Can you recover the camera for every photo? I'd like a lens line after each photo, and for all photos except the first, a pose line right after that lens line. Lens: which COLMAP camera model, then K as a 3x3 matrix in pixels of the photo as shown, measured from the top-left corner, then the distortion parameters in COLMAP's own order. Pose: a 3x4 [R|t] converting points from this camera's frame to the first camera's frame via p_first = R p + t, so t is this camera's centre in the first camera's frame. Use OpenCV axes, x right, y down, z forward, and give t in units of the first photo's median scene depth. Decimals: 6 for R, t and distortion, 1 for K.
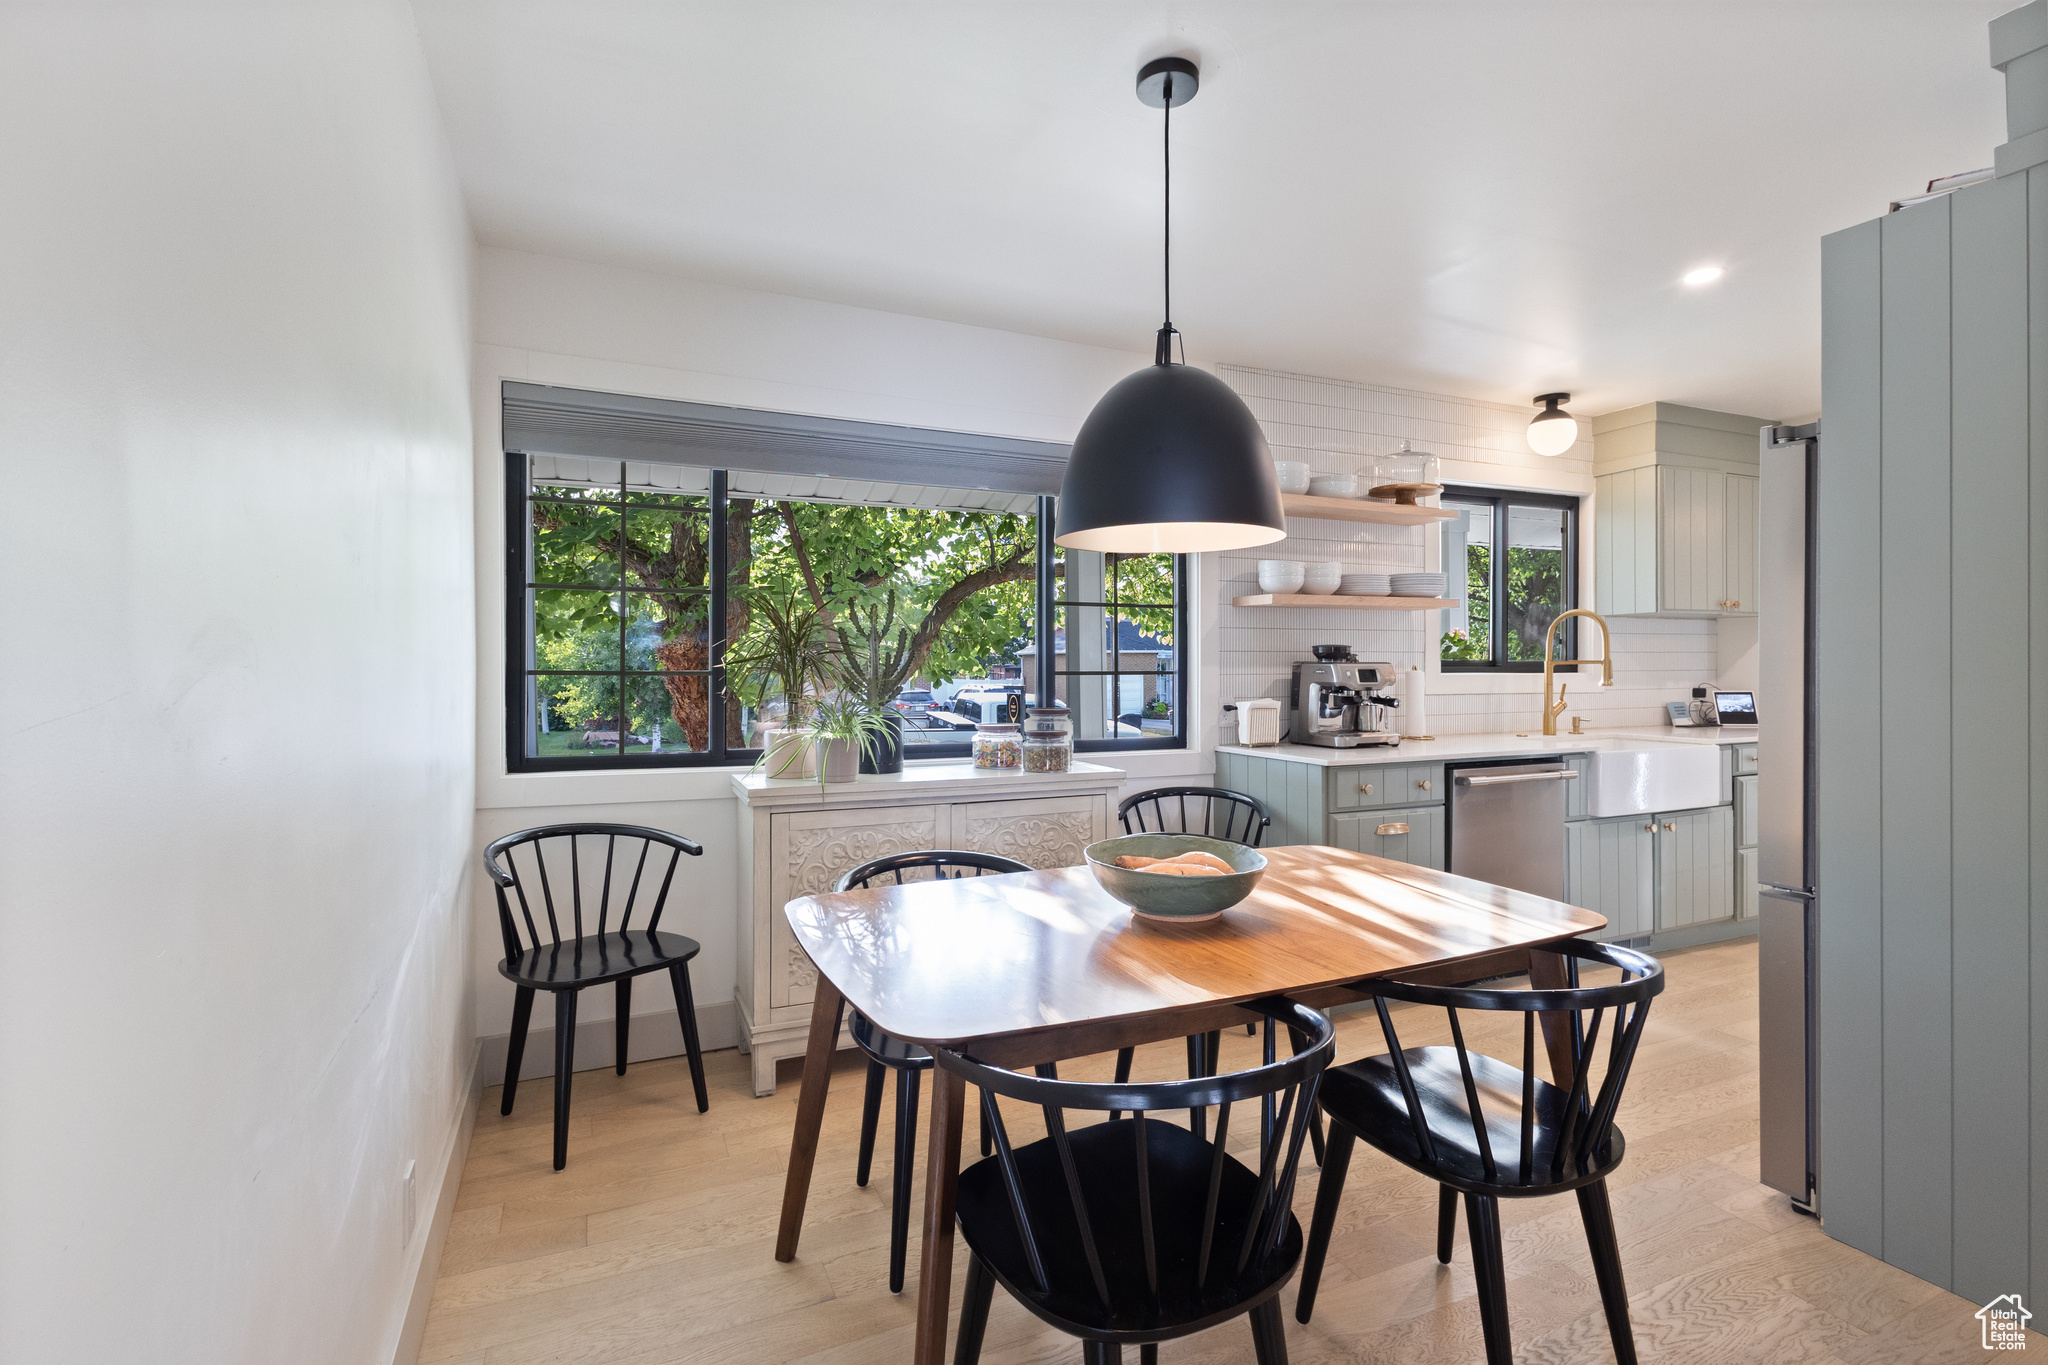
lens RADIAL K [[941.7, 0, 1029.8], [0, 941.7, 673.2], [0, 0, 1]] dist [0.002610, 0.000502]
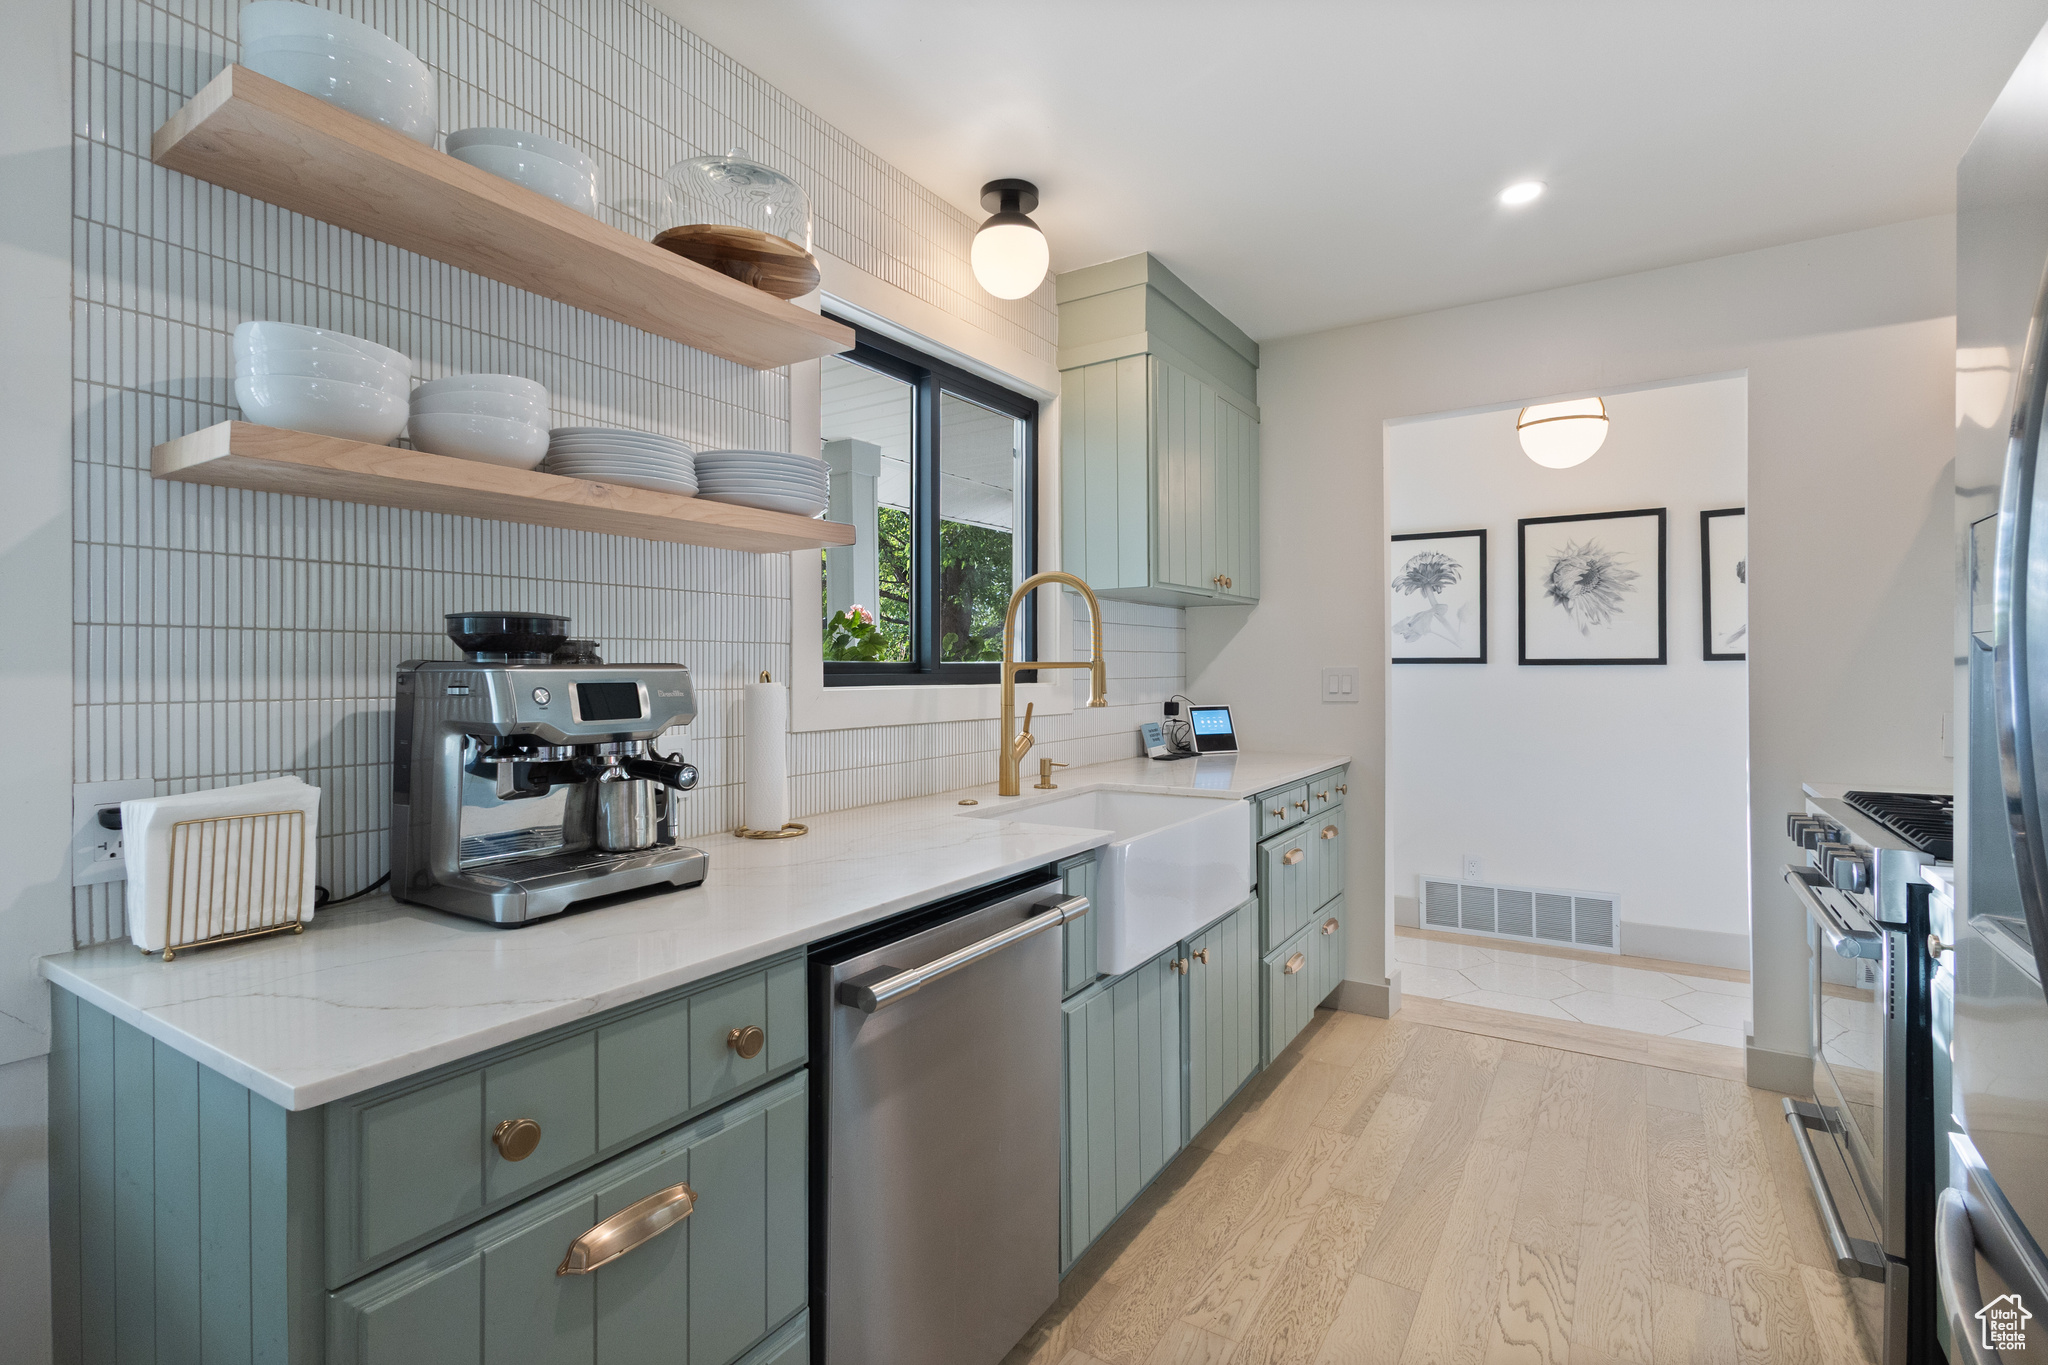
lens RADIAL K [[941.7, 0, 1029.8], [0, 941.7, 673.2], [0, 0, 1]] dist [0.002610, 0.000502]
pose [[0.831291, -0.003010, 0.555830, 0.262825], [0.006784, 0.999966, -0.004732, -0.004434], [-0.555796, 0.007704, 0.831283, 0.553207]]
